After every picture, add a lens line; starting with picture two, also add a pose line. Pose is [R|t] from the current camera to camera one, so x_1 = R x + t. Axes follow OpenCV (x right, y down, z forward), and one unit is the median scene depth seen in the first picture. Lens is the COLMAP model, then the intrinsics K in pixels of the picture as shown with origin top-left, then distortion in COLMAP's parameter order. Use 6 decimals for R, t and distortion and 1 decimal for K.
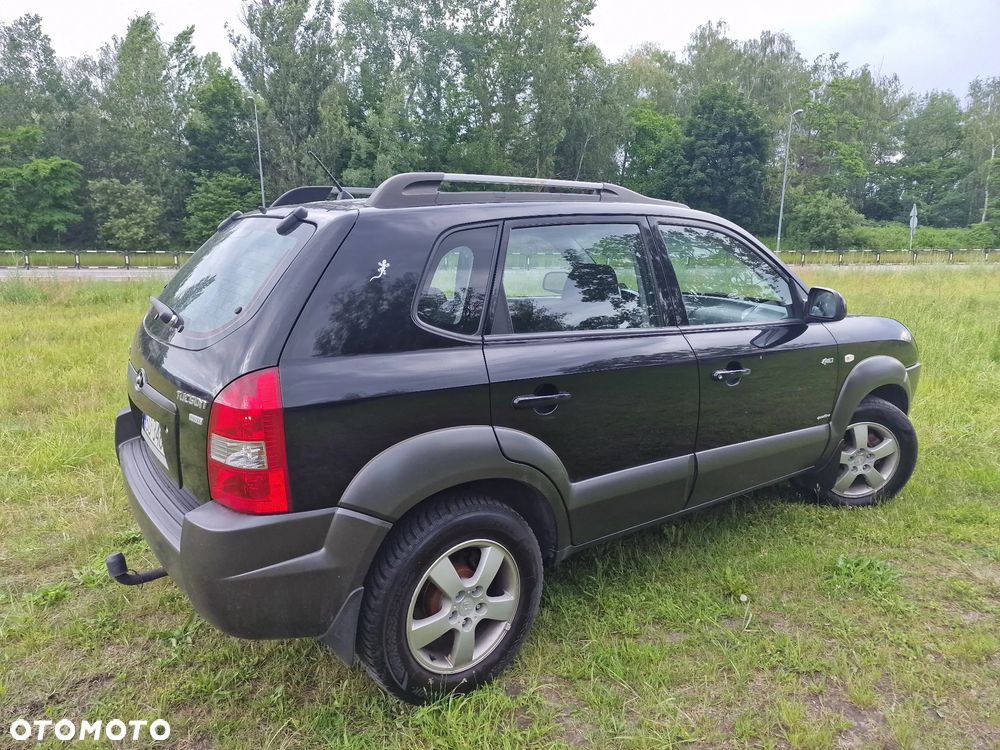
lens RADIAL K [[687.3, 0, 500.2], [0, 687.3, 370.0], [0, 0, 1]] dist [0.074990, -0.056711]
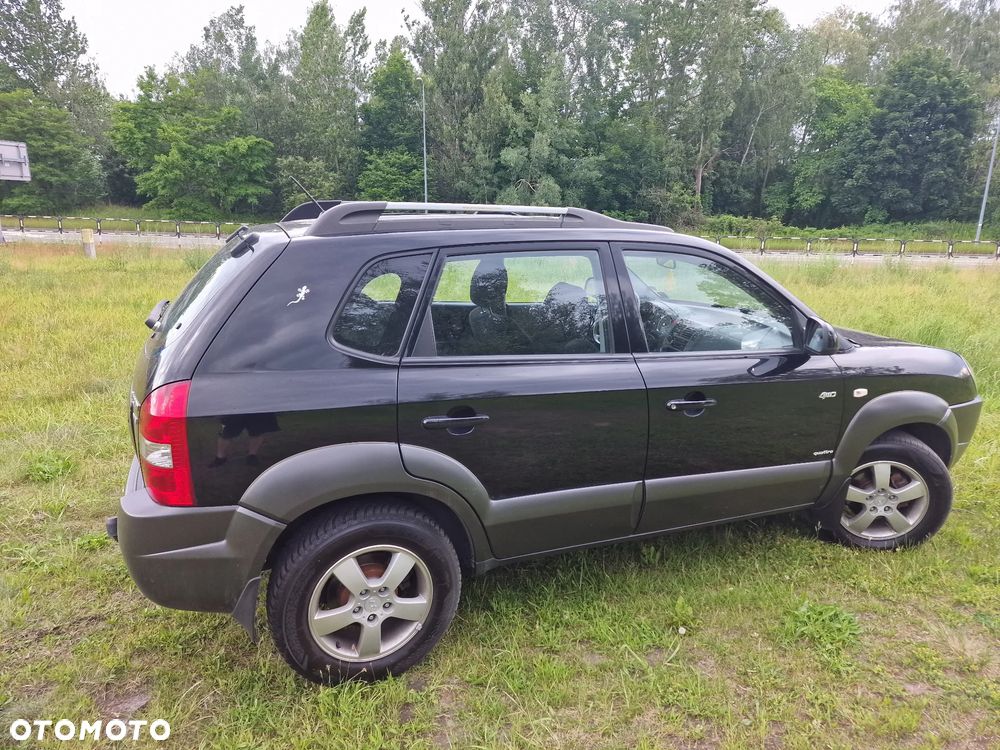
lens RADIAL K [[686.8, 0, 510.7], [0, 686.8, 372.0], [0, 0, 1]] dist [0.079404, -0.058983]
pose [[0.974693, 0.071552, -0.211789, 0.028000], [-0.063475, 0.996982, 0.044704, -0.006566], [0.214348, -0.030129, 0.976293, -0.000927]]
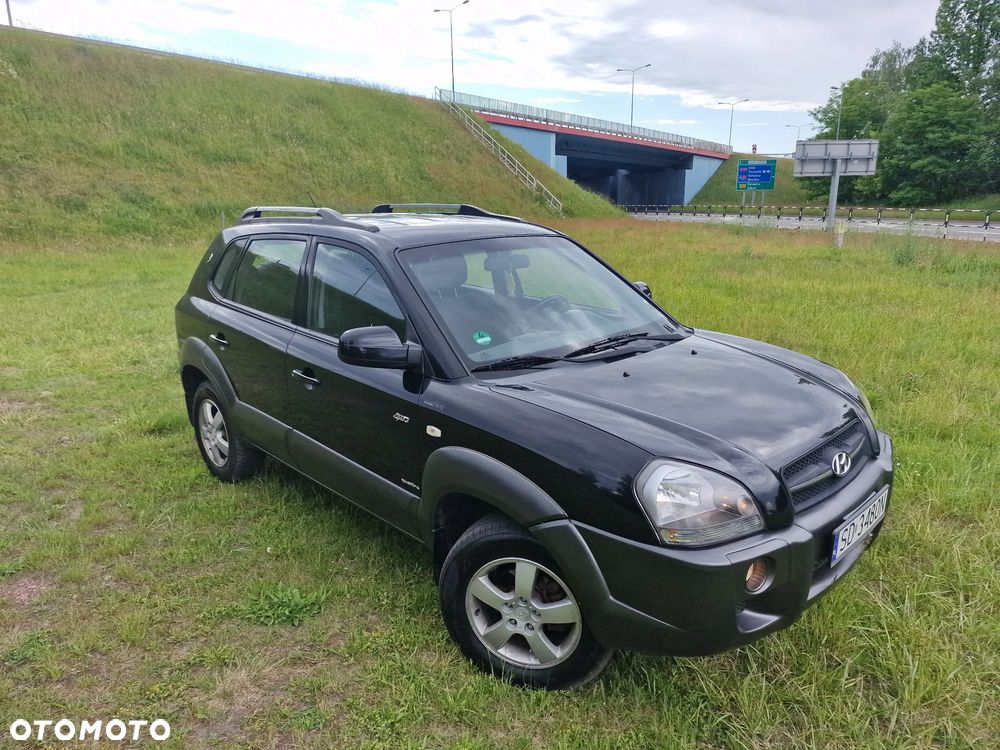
lens RADIAL K [[689.0, 0, 505.9], [0, 689.0, 378.1], [0, 0, 1]] dist [0.083897, -0.063914]
pose [[0.130573, 0.255209, -0.958029, 0.143295], [-0.179092, 0.956477, 0.230386, -0.030855], [0.975129, 0.141493, 0.170596, 0.109319]]
